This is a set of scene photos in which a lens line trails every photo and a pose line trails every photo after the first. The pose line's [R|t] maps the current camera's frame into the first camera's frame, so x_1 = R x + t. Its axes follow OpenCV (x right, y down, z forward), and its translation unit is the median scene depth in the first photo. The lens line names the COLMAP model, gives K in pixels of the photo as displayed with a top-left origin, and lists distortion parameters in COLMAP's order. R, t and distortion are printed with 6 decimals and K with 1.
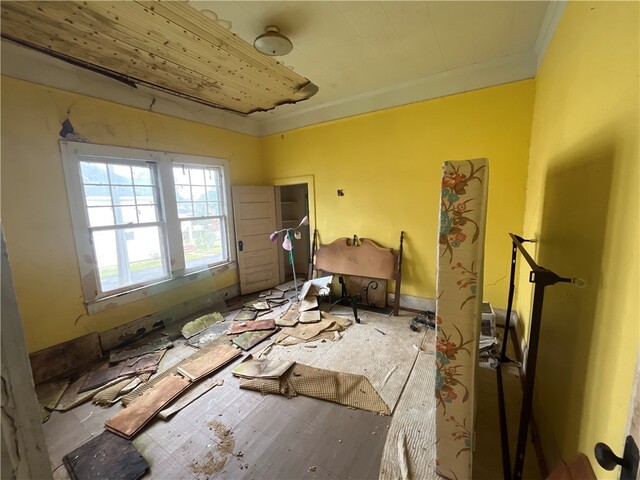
lens RADIAL K [[255.5, 0, 320.4], [0, 255.5, 239.6], [0, 0, 1]] dist [-0.000121, 0.000432]
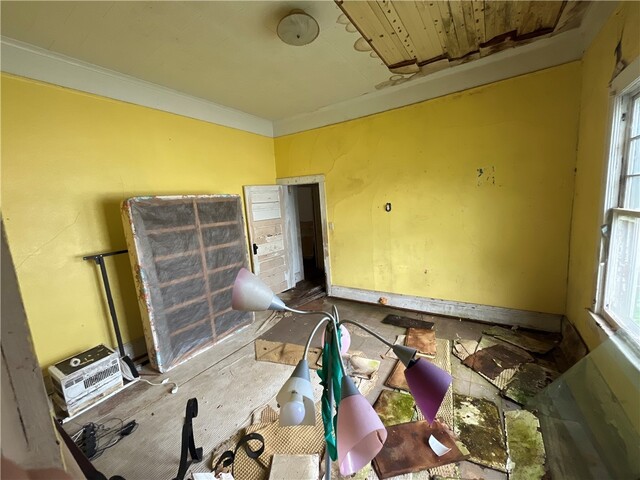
lens RADIAL K [[255.5, 0, 320.1], [0, 255.5, 241.0], [0, 0, 1]] dist [-0.000121, 0.000432]
pose [[-0.994492, 0.099461, 0.033056, -0.200966], [0.104766, 0.952453, 0.286108, -0.271303], [-0.003028, 0.287995, -0.957627, 1.907460]]
